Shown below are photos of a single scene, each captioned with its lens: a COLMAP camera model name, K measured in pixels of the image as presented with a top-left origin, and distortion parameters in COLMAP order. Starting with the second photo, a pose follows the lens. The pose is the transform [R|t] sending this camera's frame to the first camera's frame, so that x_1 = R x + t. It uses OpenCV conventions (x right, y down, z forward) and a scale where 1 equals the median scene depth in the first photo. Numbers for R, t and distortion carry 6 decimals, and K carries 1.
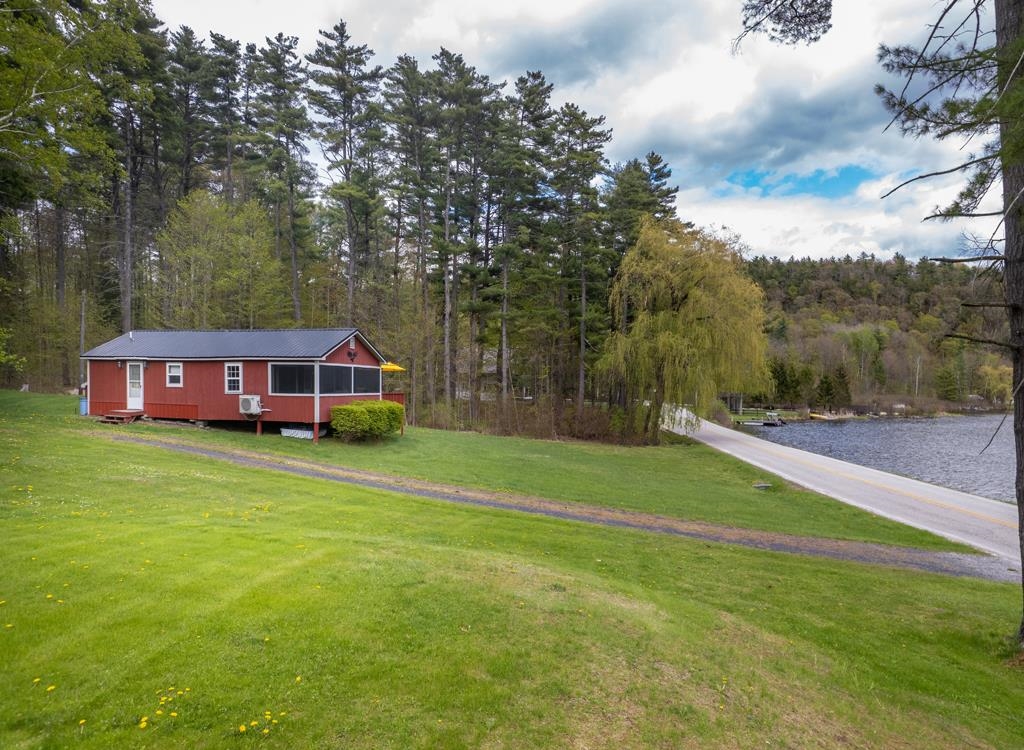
lens RADIAL K [[691.1, 0, 518.7], [0, 691.1, 390.5], [0, 0, 1]] dist [-0.040724, 0.077973]
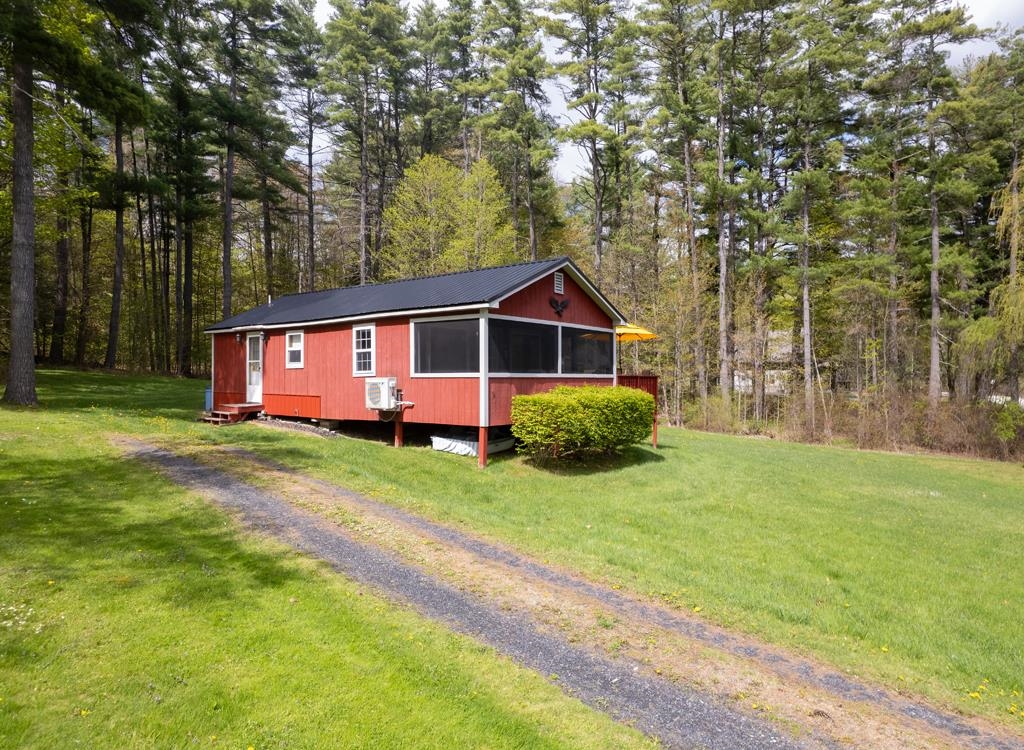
lens RADIAL K [[691.1, 0, 518.7], [0, 691.1, 390.5], [0, 0, 1]] dist [-0.040724, 0.077973]
pose [[0.927464, -0.008413, -0.373819, -0.064118], [0.009973, 0.999948, 0.002238, 0.016446], [0.373780, -0.005804, 0.927499, 0.477068]]
